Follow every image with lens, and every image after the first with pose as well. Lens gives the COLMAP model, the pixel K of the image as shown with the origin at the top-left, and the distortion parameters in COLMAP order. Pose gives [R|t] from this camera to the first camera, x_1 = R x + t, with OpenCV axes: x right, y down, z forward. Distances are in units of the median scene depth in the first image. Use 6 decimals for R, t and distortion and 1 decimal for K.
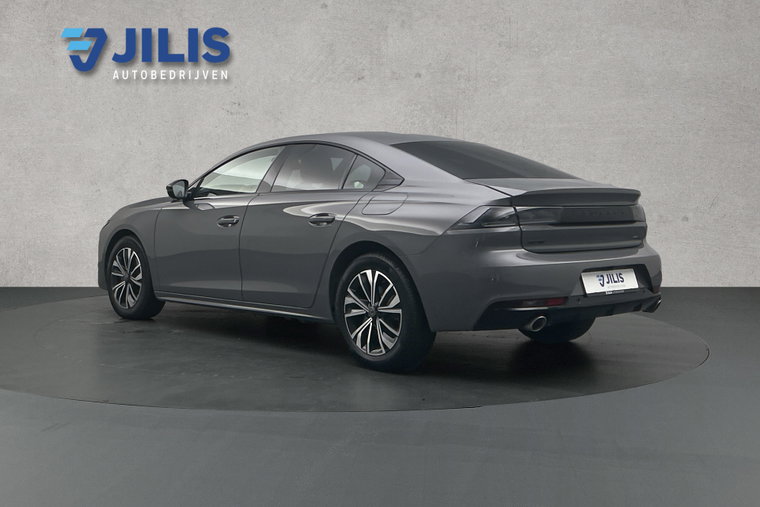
lens RADIAL K [[593.0, 0, 379.9], [0, 593.0, 253.8], [0, 0, 1]] dist [0.008011, -0.000395]
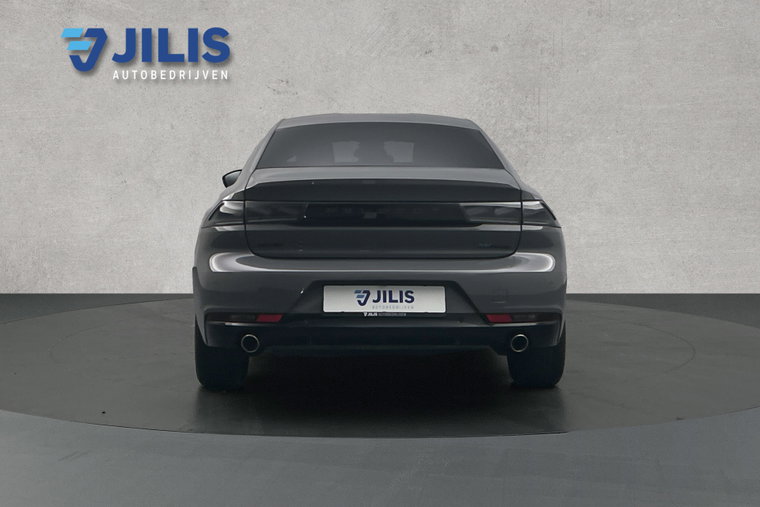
lens RADIAL K [[593.0, 0, 380.4], [0, 593.0, 252.7], [0, 0, 1]] dist [0.008011, -0.000395]
pose [[0.999999, -0.000031, 0.001069, -0.102088], [0.000033, 0.999998, -0.001863, -0.001973], [-0.001069, 0.001863, 0.999998, 0.135613]]
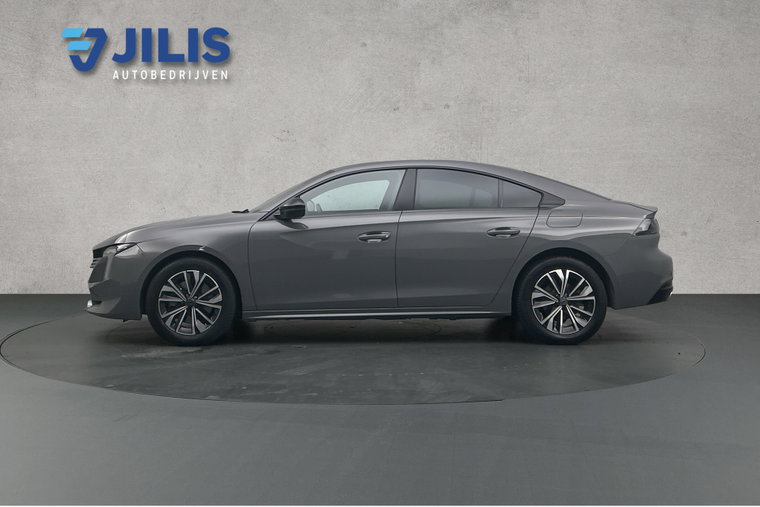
lens RADIAL K [[593.0, 0, 379.4], [0, 593.0, 254.2], [0, 0, 1]] dist [0.008011, -0.000395]
pose [[1.000000, -0.000014, -0.000496, -0.063025], [0.000015, 1.000000, 0.000751, -0.020532], [0.000496, -0.000751, 1.000000, -0.126549]]
